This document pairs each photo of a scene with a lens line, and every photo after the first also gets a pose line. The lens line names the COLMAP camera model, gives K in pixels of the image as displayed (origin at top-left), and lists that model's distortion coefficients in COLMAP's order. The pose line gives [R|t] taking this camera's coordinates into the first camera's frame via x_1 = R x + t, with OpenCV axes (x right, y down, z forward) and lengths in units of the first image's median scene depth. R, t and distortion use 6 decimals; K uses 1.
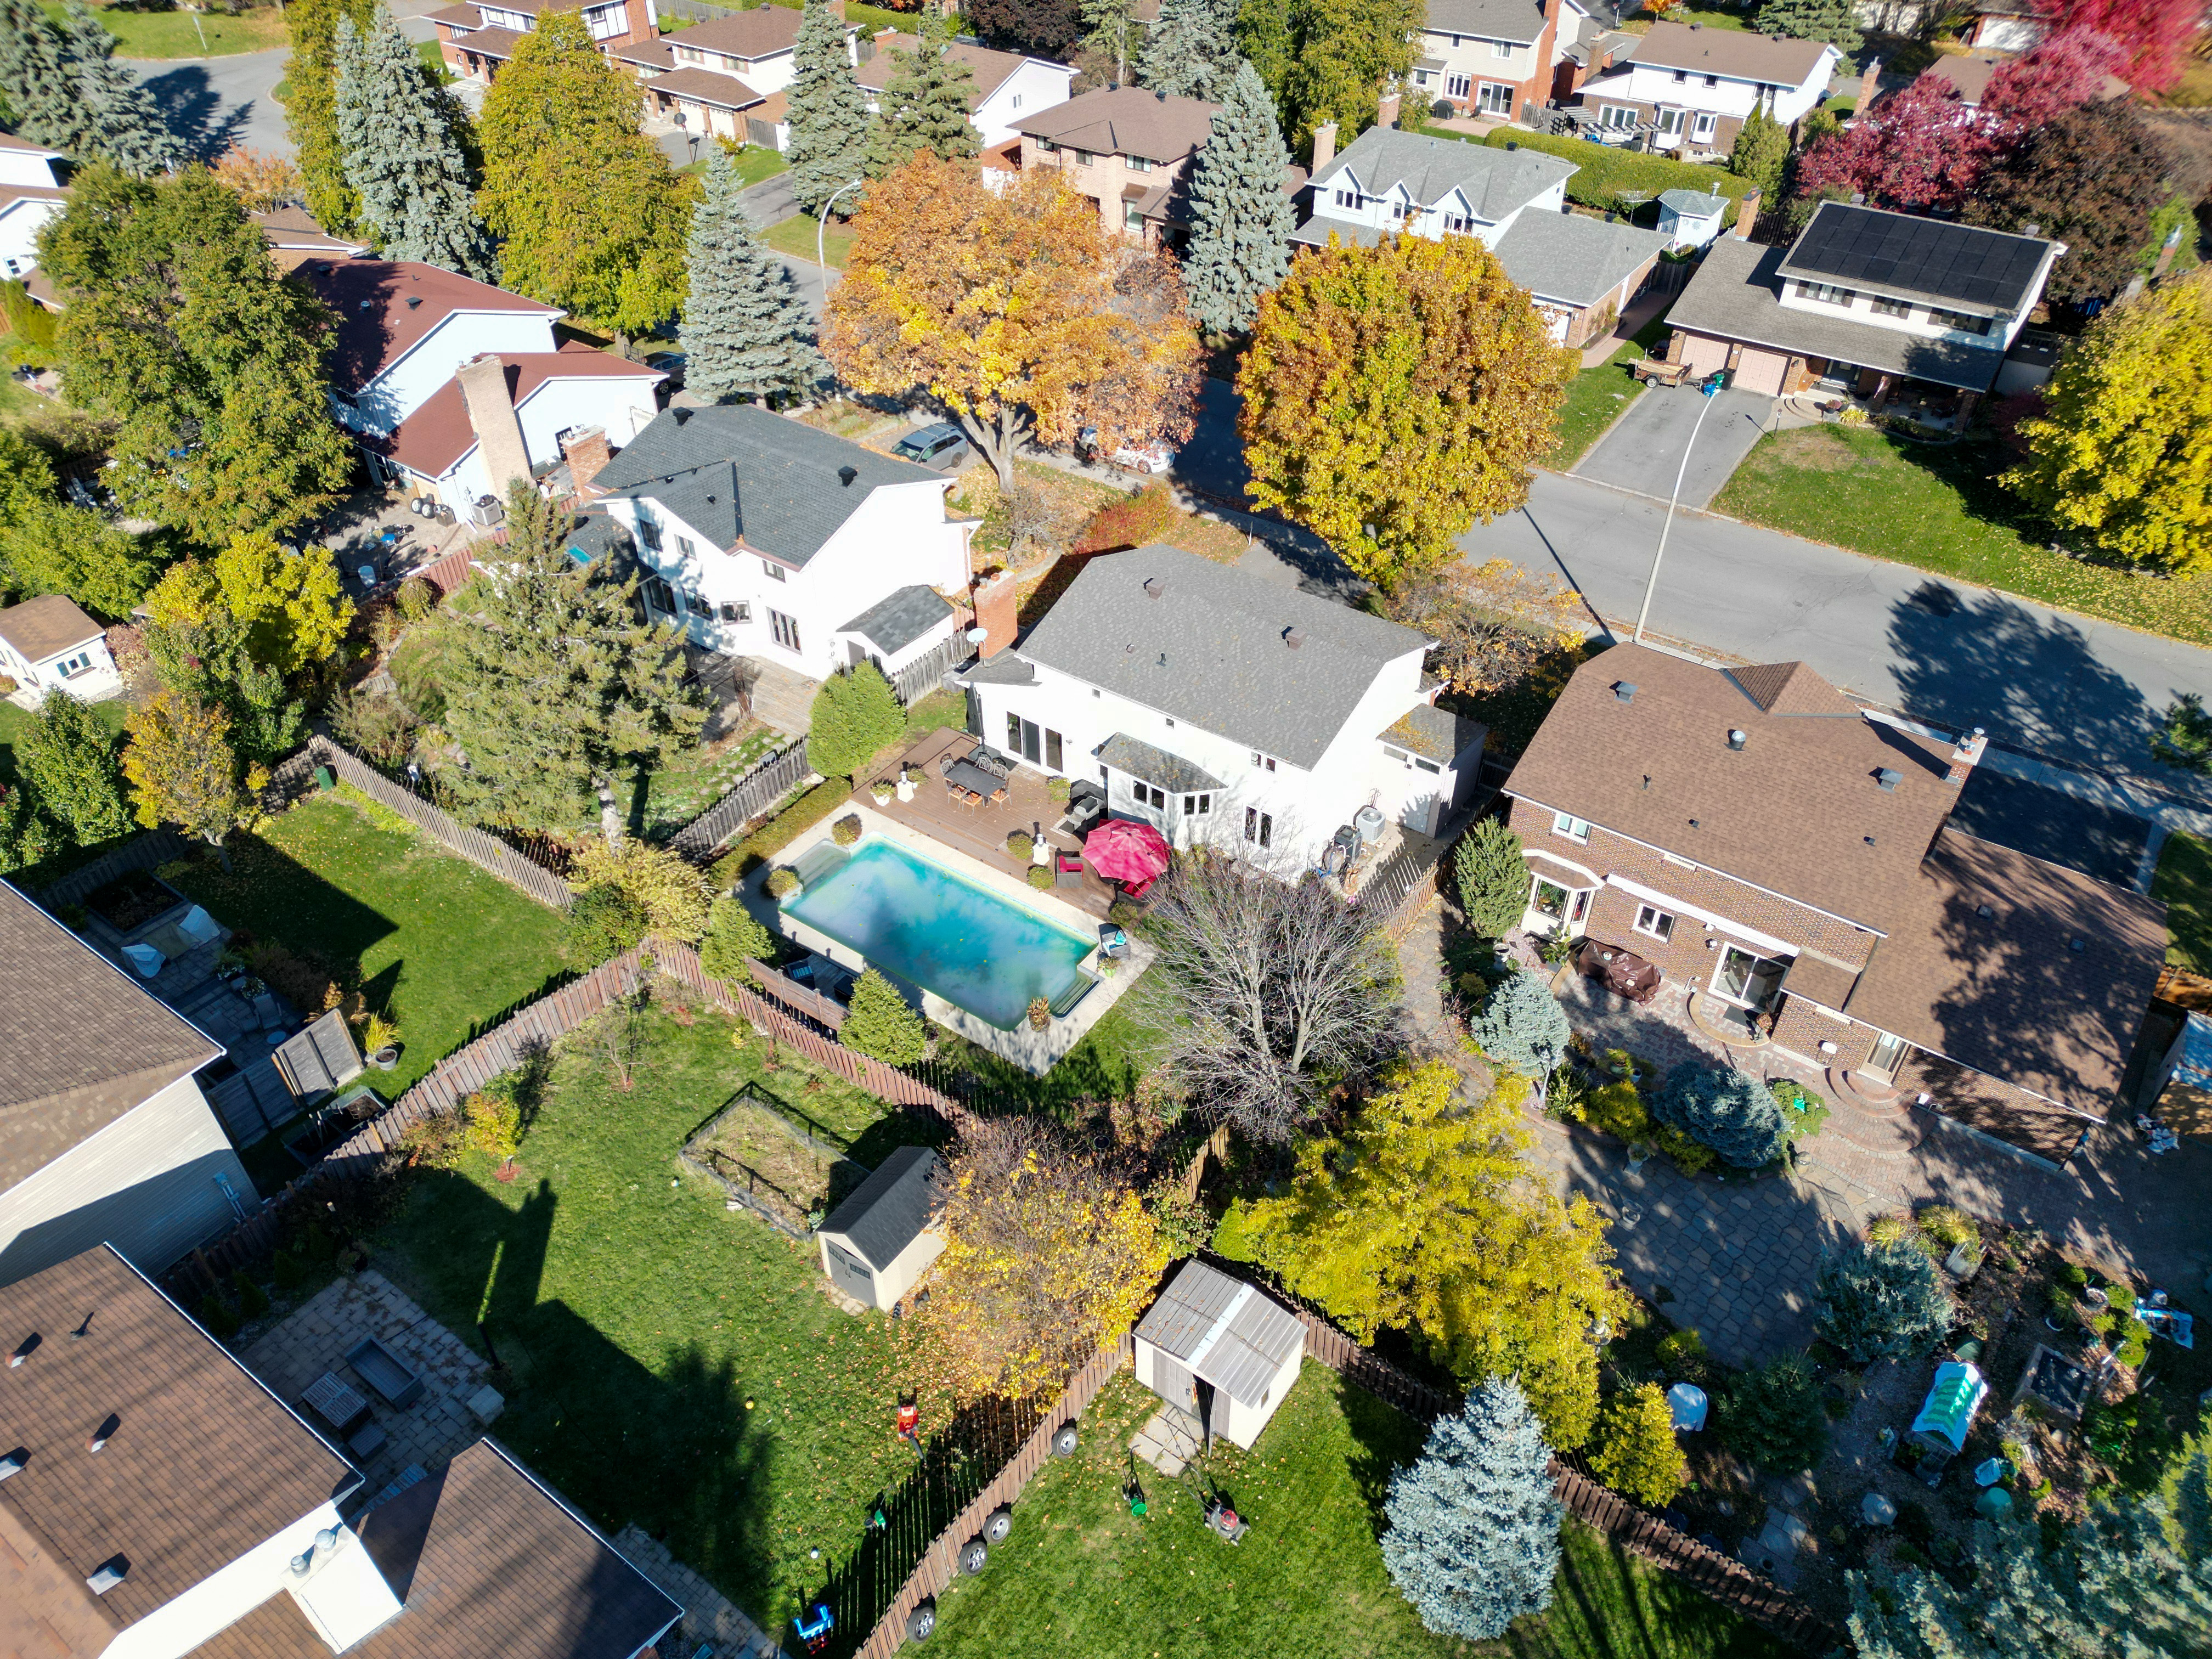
lens RADIAL K [[1527.6, 0, 1111.8], [0, 1527.6, 829.6], [0, 0, 1]] dist [0.073612, -0.071708]
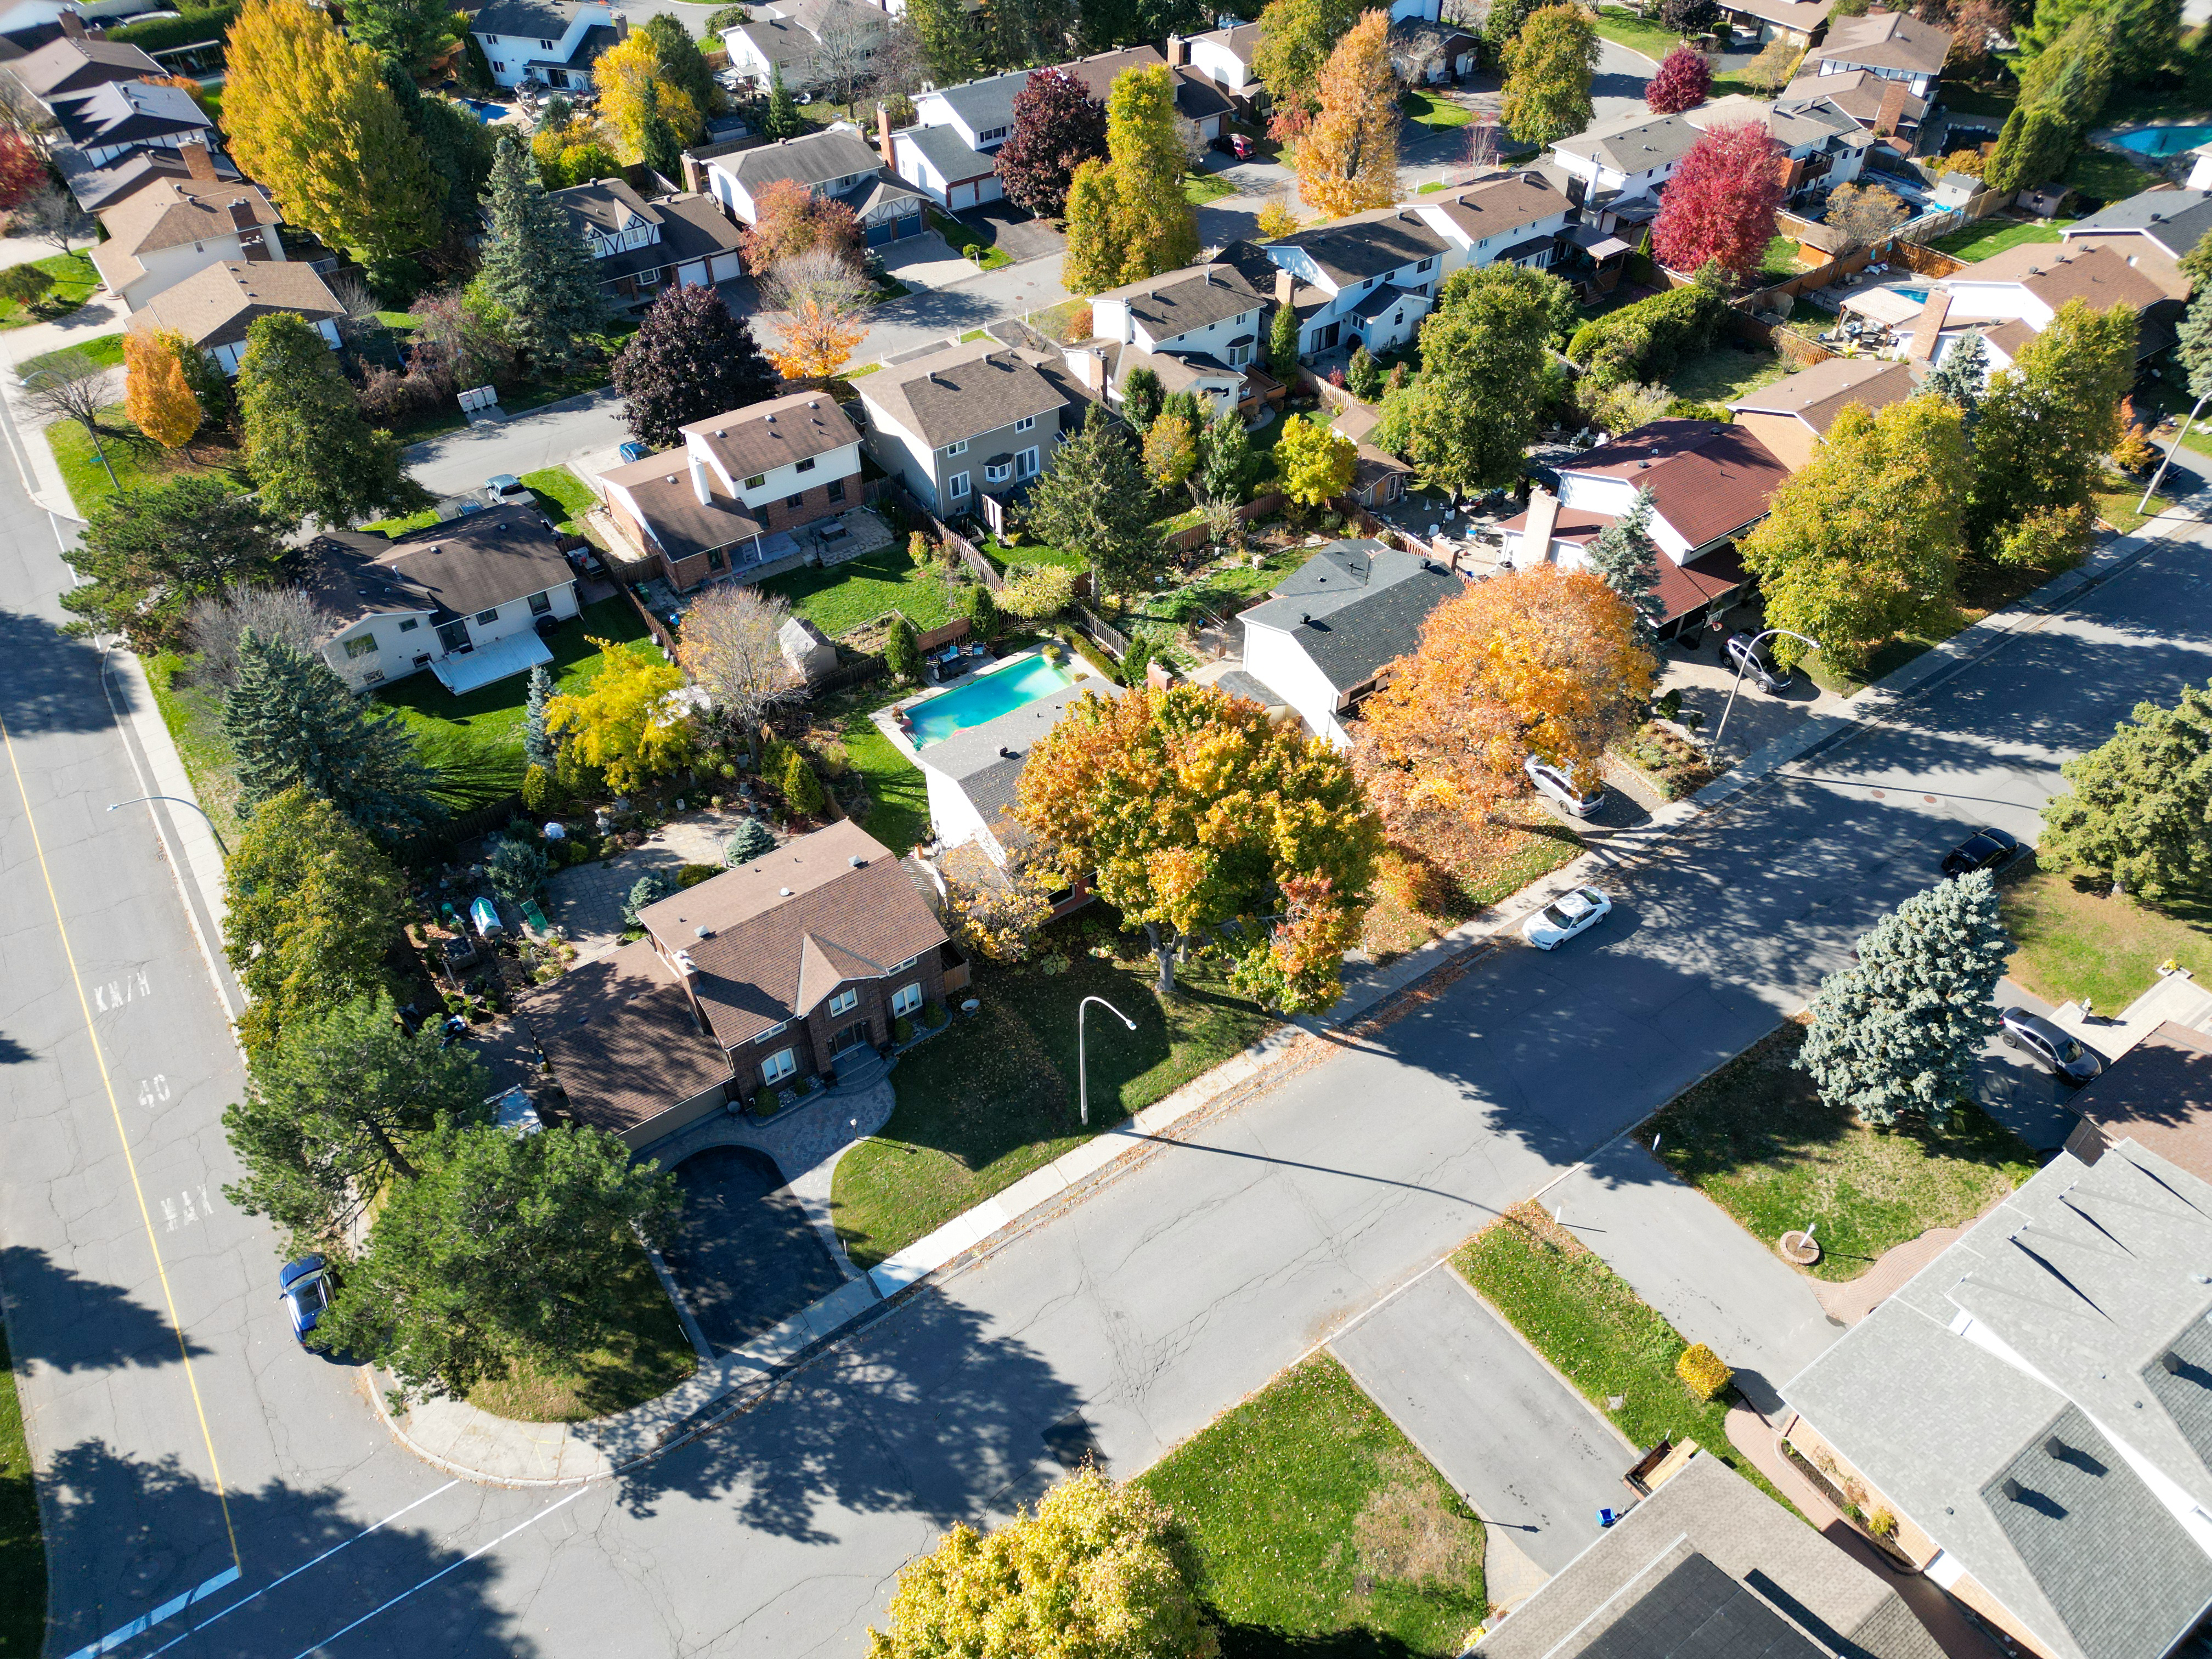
lens RADIAL K [[1527.6, 0, 1111.8], [0, 1527.6, 829.6], [0, 0, 1]] dist [0.073612, -0.071708]
pose [[-0.335617, 0.649839, -0.681961, 0.946612], [-0.596754, 0.413482, 0.687690, -0.970122], [0.728866, 0.637763, 0.249022, 0.592994]]
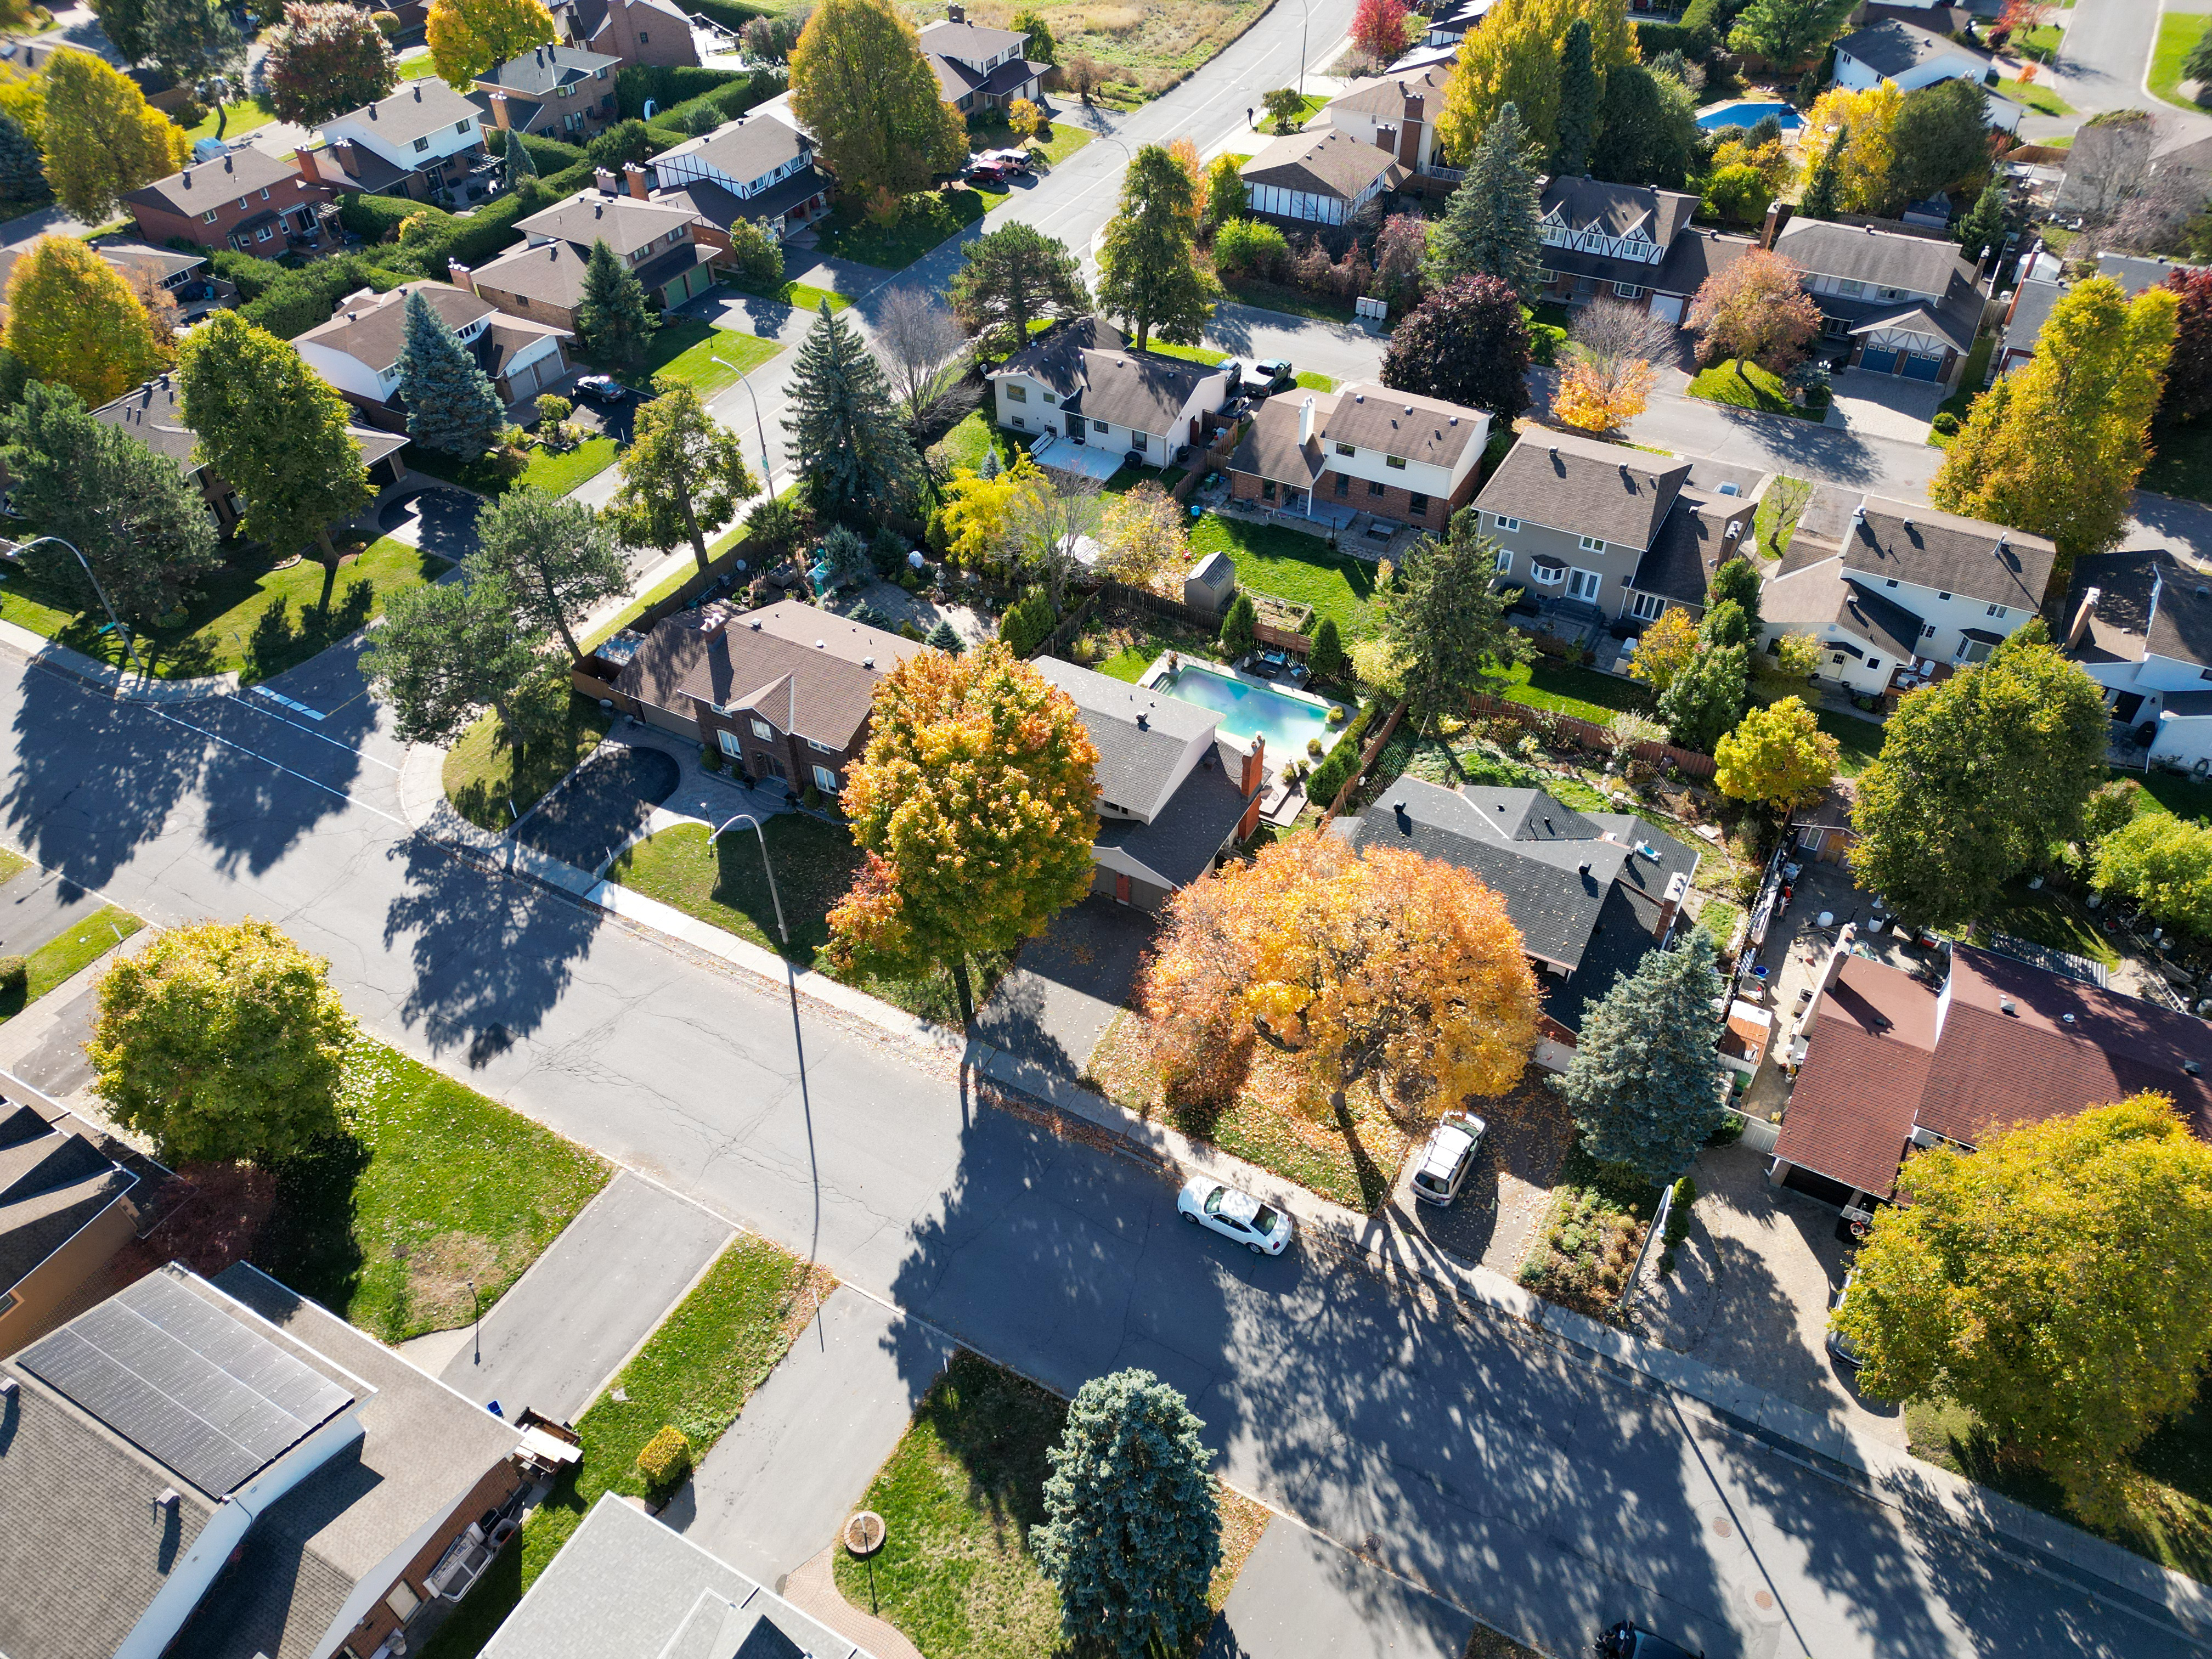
lens RADIAL K [[1527.6, 0, 1111.8], [0, 1527.6, 829.6], [0, 0, 1]] dist [0.073612, -0.071708]
pose [[-0.992723, 0.086686, -0.083586, 0.168982], [-0.072662, 0.122310, 0.989829, -1.383465], [0.096028, 0.988699, -0.115121, 1.067885]]
